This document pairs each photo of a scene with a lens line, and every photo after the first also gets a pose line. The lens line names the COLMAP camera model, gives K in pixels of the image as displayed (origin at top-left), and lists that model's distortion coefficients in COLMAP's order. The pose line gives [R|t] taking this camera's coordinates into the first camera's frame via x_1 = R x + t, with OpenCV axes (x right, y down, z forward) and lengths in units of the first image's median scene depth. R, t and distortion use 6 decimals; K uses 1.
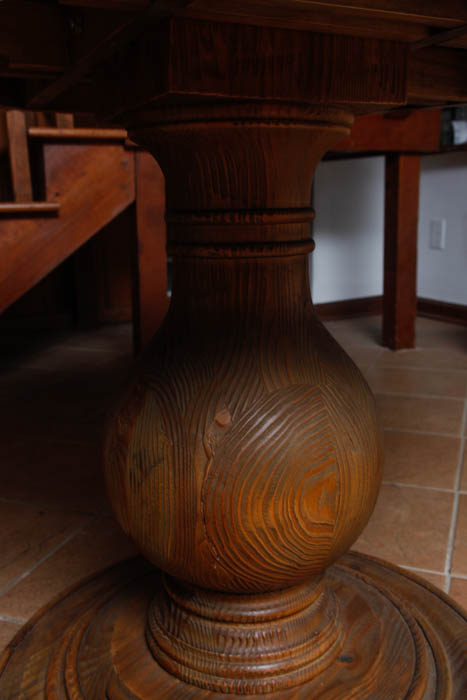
lens RADIAL K [[701.6, 0, 233.5], [0, 701.6, 350.0], [0, 0, 1]] dist [-0.005677, 0.046225]
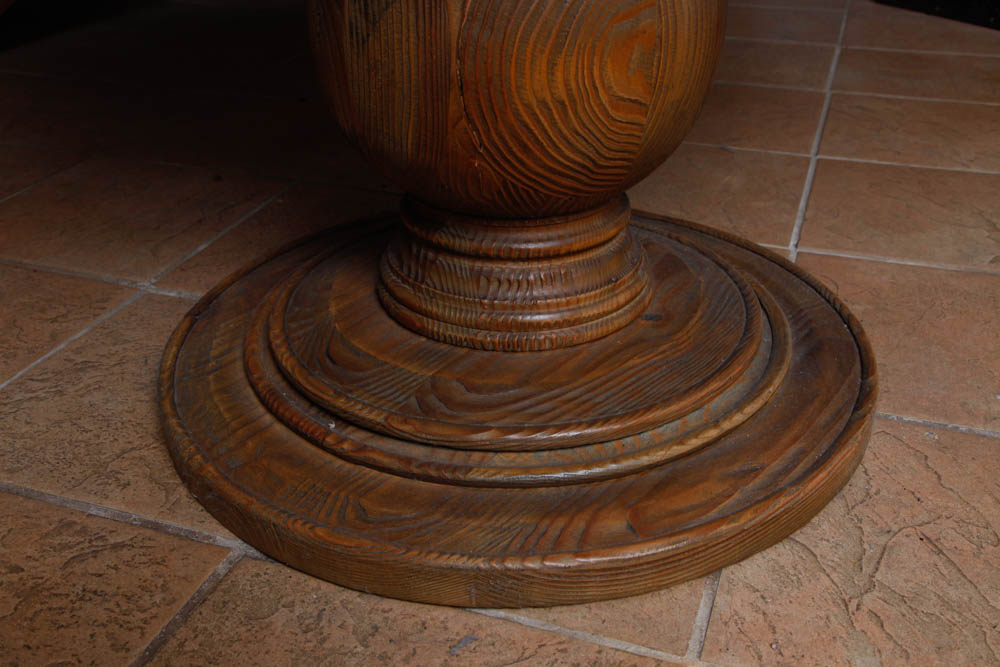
lens RADIAL K [[1002.3, 0, 499.0], [0, 1002.3, 345.0], [0, 0, 1]] dist [-0.005677, 0.046225]
pose [[0.999875, 0.005718, 0.014738, -0.015724], [-0.009800, 0.955734, 0.294067, 0.170137], [-0.012404, -0.294175, 0.955671, -0.007281]]
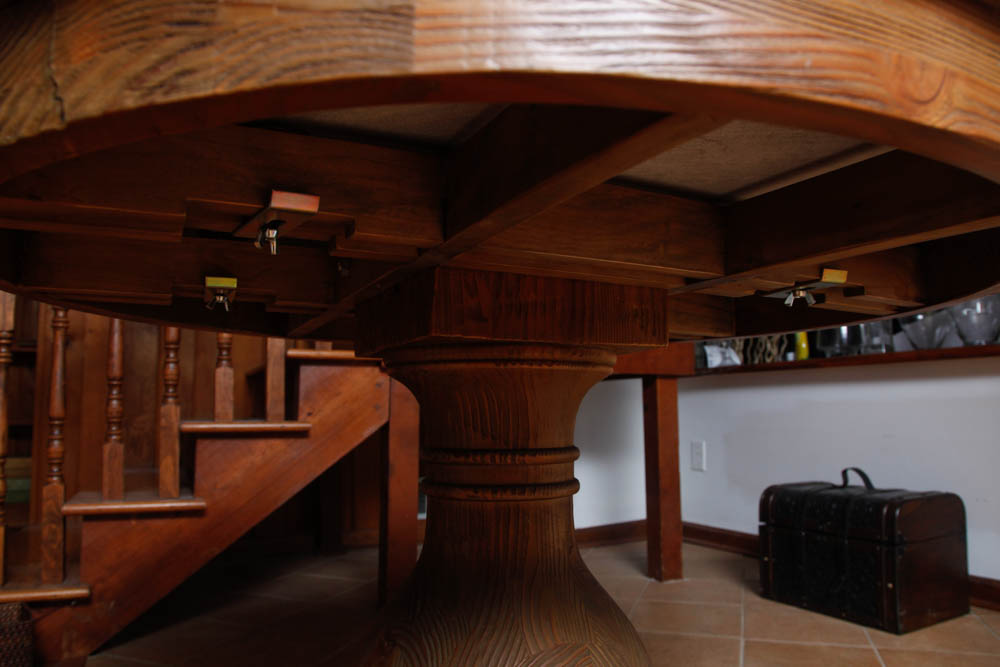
lens RADIAL K [[729.3, 0, 500.0], [0, 729.3, 333.5], [0, 0, 1]] dist [-0.131869, 0.067715]
pose [[0.999787, 0.014174, 0.014988, -0.008104], [-0.008715, 0.948767, -0.315857, -0.035067], [-0.018697, 0.315659, 0.948688, 0.017676]]
